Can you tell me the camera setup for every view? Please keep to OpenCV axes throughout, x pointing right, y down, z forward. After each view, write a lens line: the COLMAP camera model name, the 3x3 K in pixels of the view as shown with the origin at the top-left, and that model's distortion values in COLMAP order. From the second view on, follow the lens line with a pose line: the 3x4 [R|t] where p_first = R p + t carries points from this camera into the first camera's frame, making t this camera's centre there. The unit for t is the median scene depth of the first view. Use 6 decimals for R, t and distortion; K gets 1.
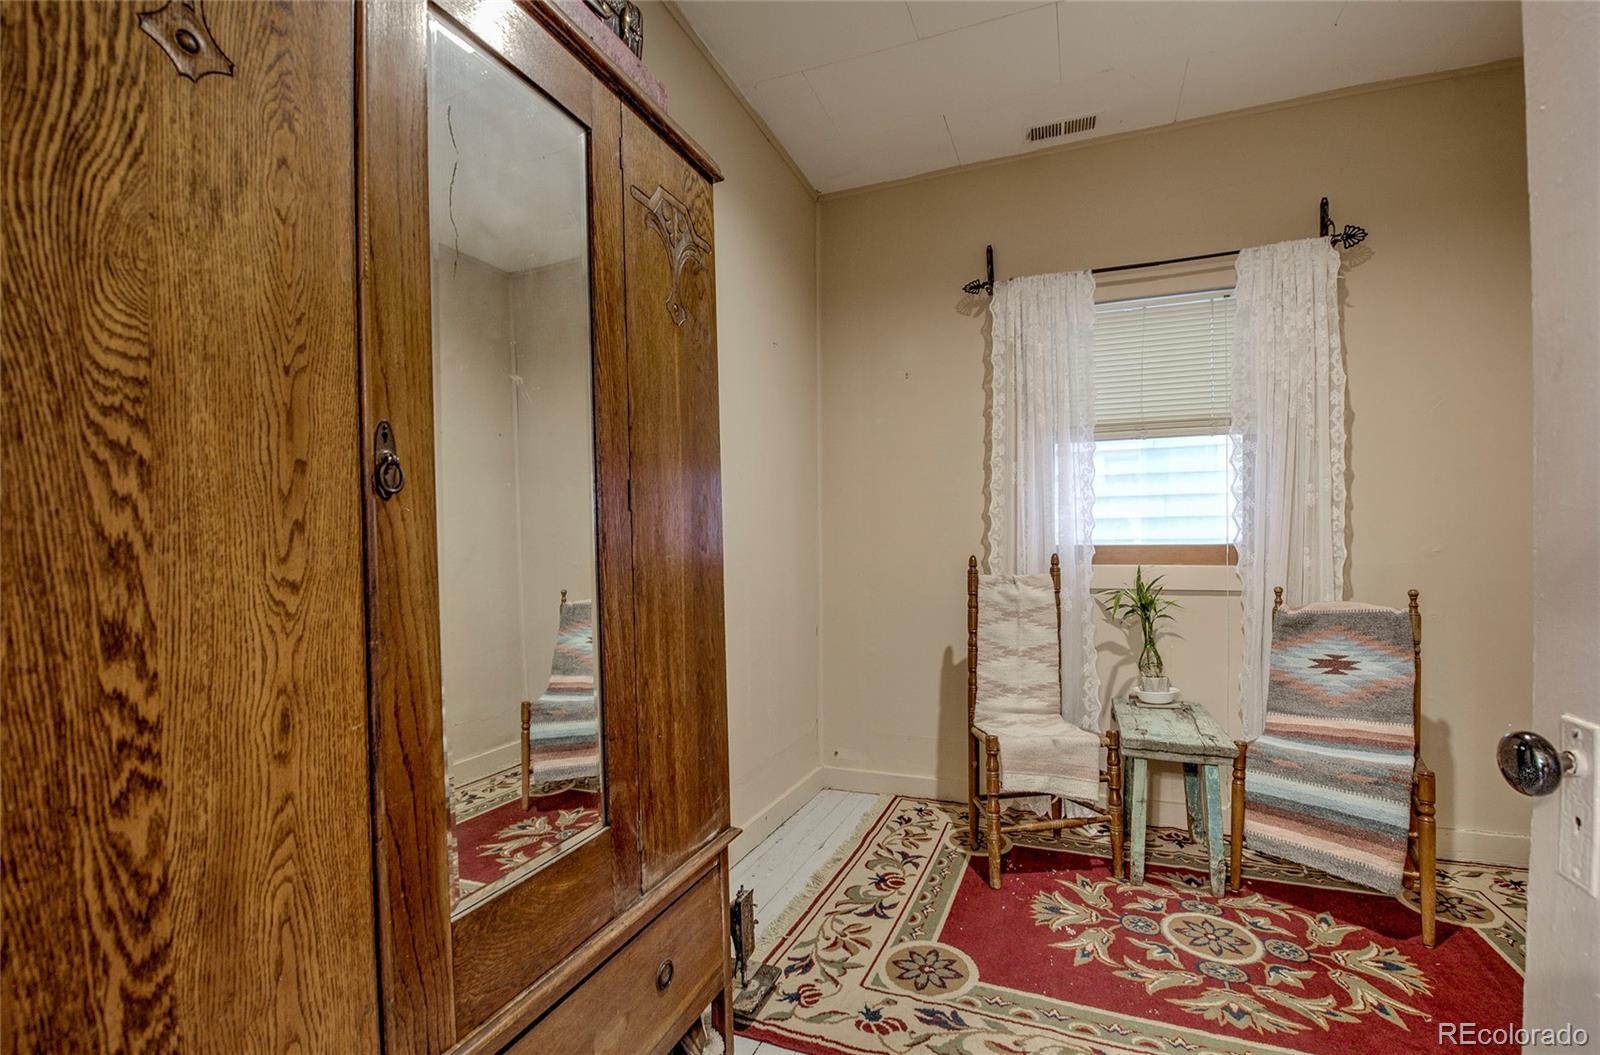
lens RADIAL K [[680.1, 0, 855.7], [0, 680.1, 558.4], [0, 0, 1]] dist [-0.019837, -0.001935]
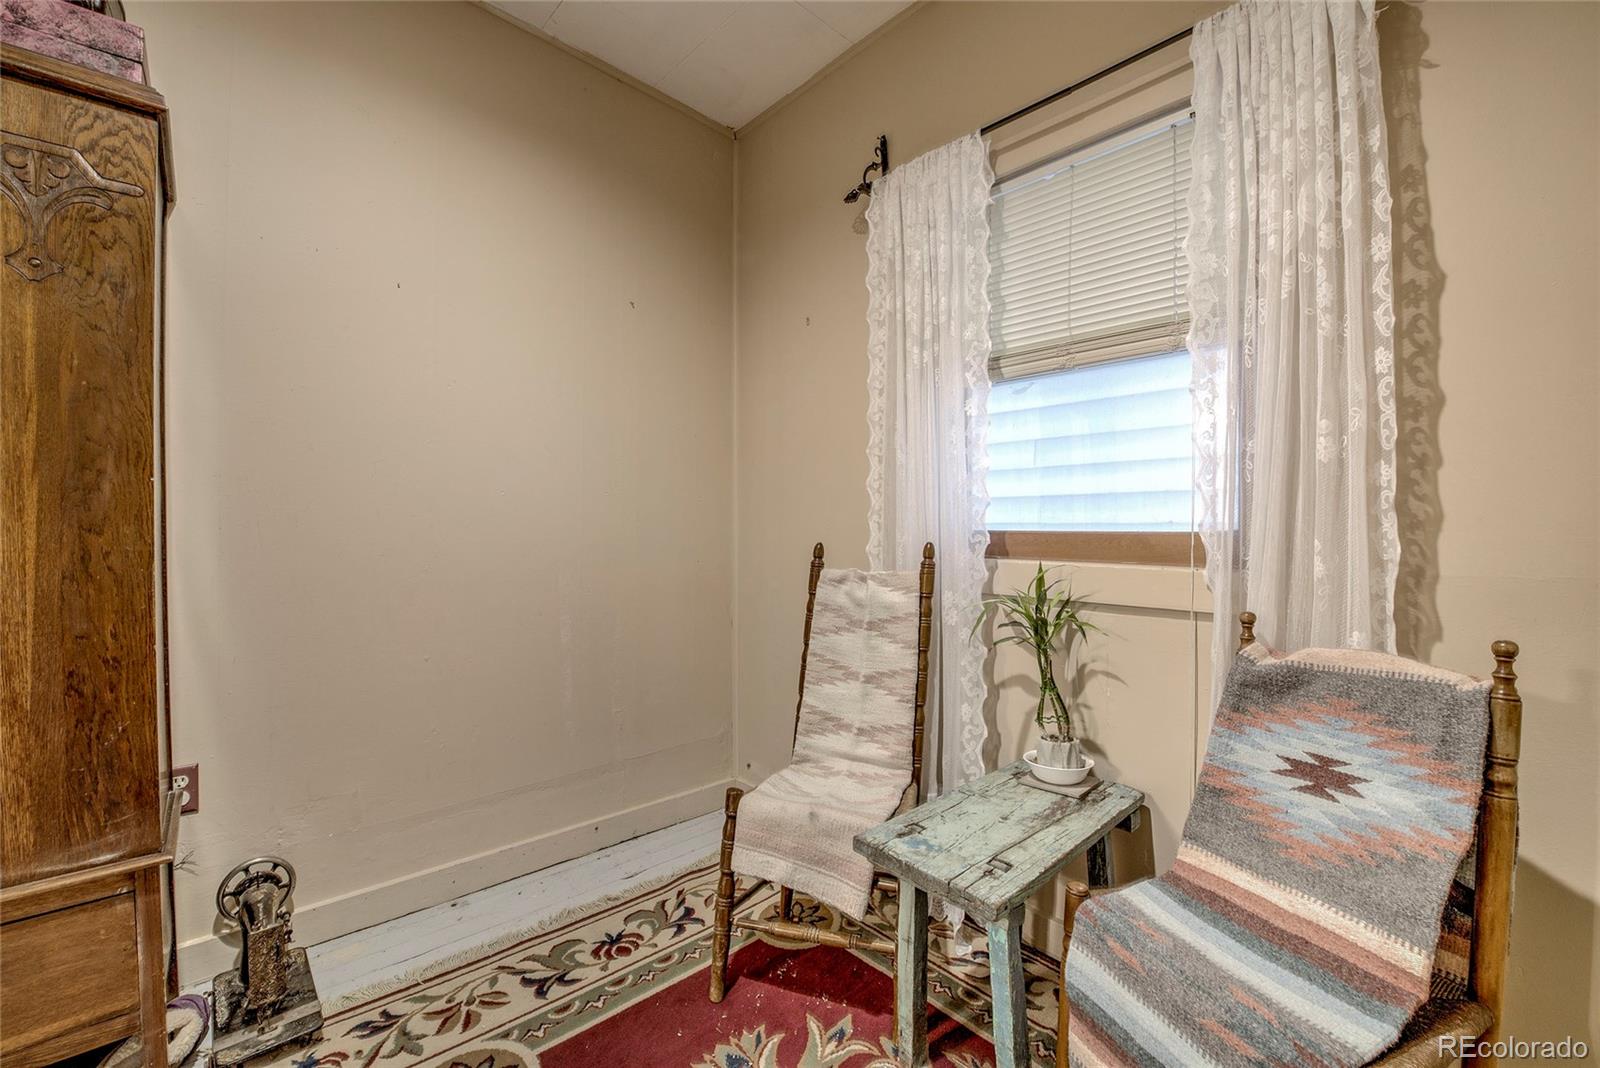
lens RADIAL K [[652.7, 0, 802.7], [0, 652.7, 533.8], [0, 0, 1]] dist [-0.021392, -0.001152]
pose [[0.897110, 0.014097, -0.441583, 0.531381], [-0.016860, 0.999855, -0.002332, -0.013514], [0.441486, 0.009537, 0.897218, 0.369678]]
